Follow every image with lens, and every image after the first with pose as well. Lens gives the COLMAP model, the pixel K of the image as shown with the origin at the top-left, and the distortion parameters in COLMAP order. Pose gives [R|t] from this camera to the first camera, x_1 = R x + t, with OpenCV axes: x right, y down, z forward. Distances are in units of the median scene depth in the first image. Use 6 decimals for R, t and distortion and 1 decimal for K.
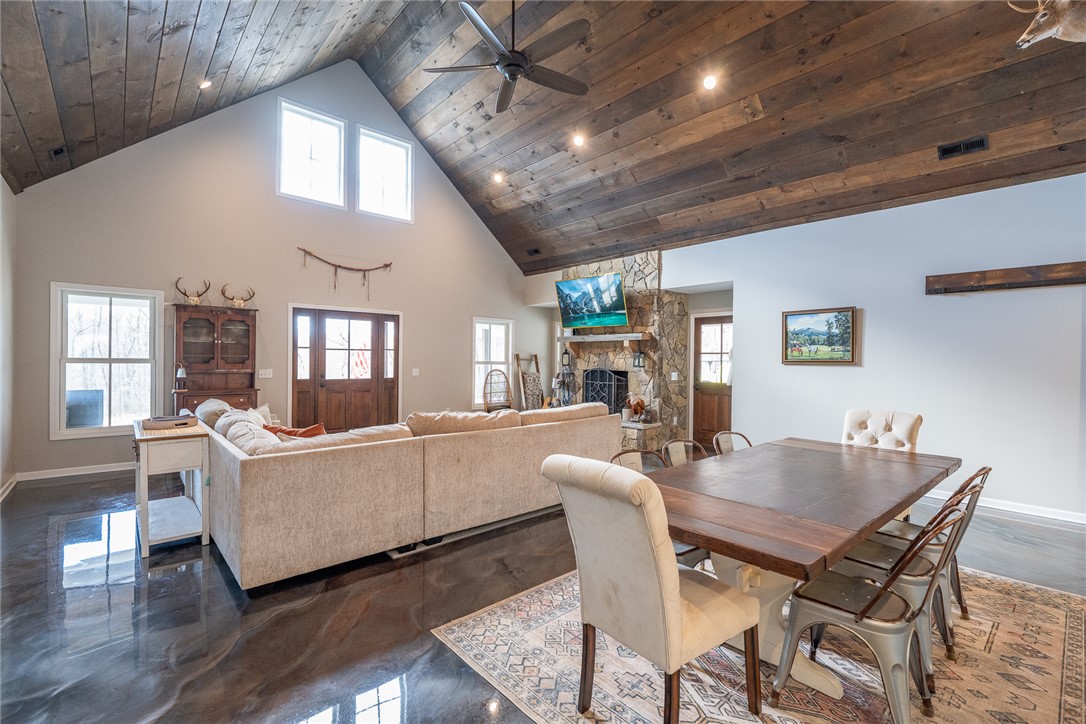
lens RADIAL K [[477.9, 0, 543.0], [0, 477.9, 362.0], [0, 0, 1]] dist [0.001252, 0.000428]
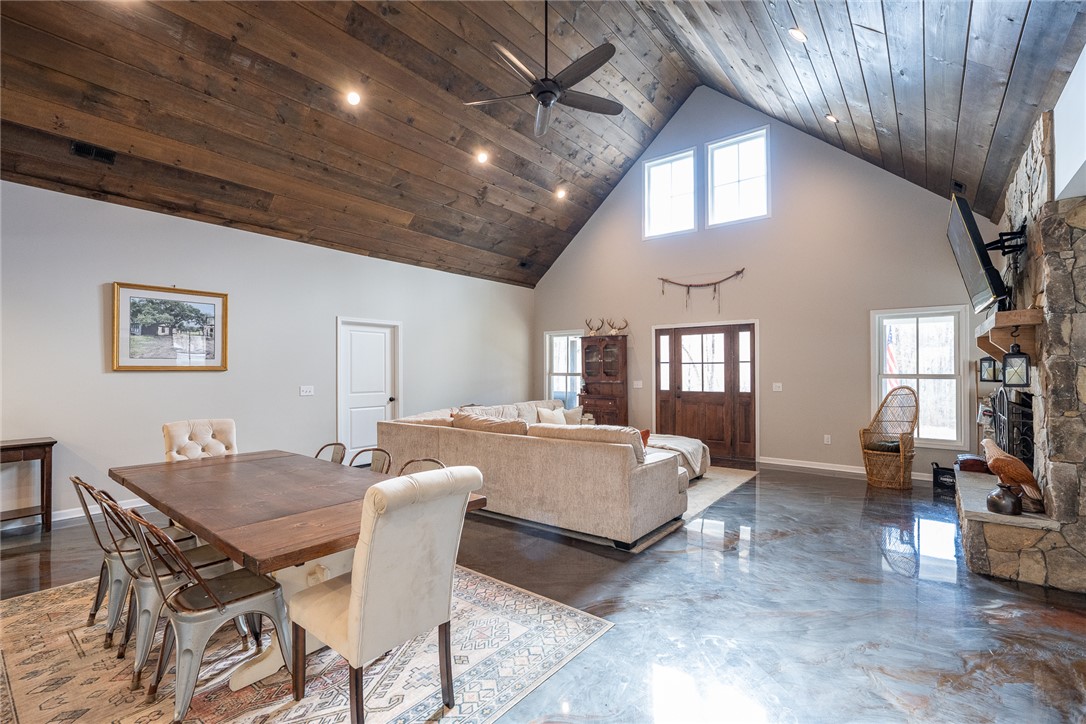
lens RADIAL K [[484.0, 0, 543.5], [0, 484.0, 371.9], [0, 0, 1]] dist [0.000380, -0.000274]
pose [[0.163431, -0.008699, -0.986516, 0.574854], [-0.003020, 0.999952, -0.009318, 0.003822], [0.986550, 0.004503, 0.163397, 0.487865]]
